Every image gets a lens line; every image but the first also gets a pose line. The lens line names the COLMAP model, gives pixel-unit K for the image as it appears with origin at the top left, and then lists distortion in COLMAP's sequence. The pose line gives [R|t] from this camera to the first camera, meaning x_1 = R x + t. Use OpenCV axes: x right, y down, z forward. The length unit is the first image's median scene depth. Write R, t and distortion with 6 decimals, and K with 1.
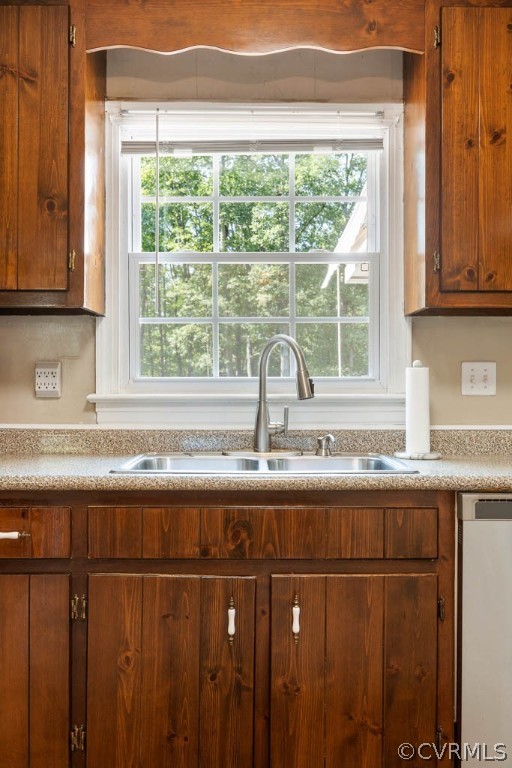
lens RADIAL K [[715.6, 0, 255.5], [0, 715.6, 385.3], [0, 0, 1]] dist [0.002941, 0.000000]
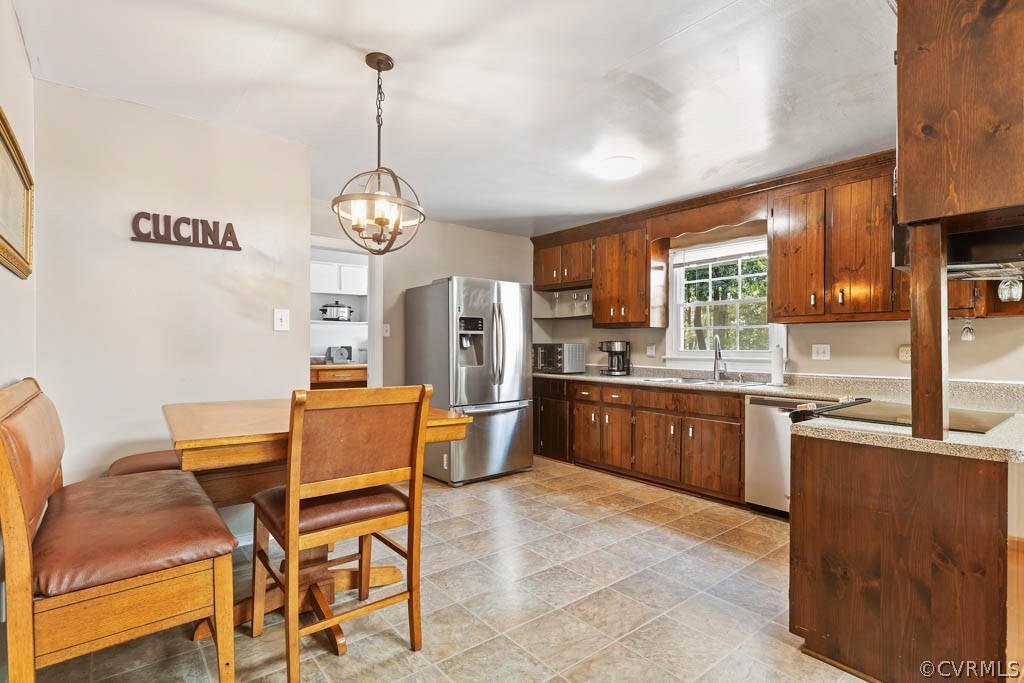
lens RADIAL K [[497.5, 0, 510.0], [0, 497.5, 349.6], [0, 0, 1]] dist [-0.002296, -0.000237]
pose [[0.622448, 0.008407, -0.782616, 1.193685], [-0.003624, 0.999963, 0.007860, -0.033607], [0.782653, -0.002056, 0.622455, -0.878952]]
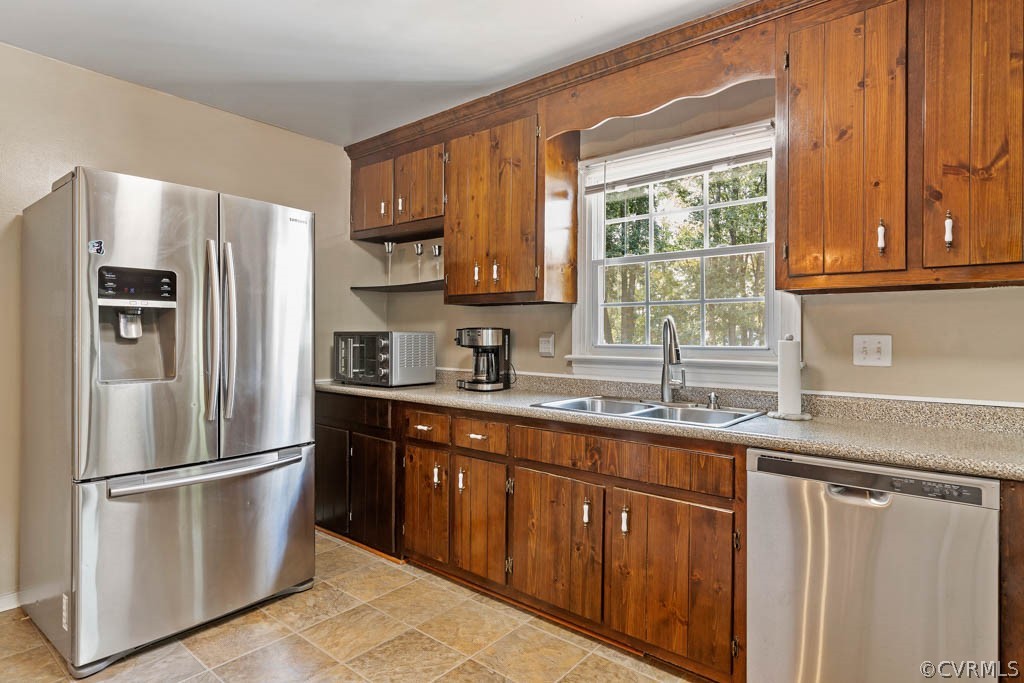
lens RADIAL K [[554.2, 0, 508.9], [0, 554.2, 332.3], [0, 0, 1]] dist [-0.003560, 0.000915]
pose [[0.761549, 0.000669, -0.648107, 0.576926], [-0.007720, 0.999938, -0.008039, -0.033688], [0.648062, 0.011125, 0.761507, 0.020635]]
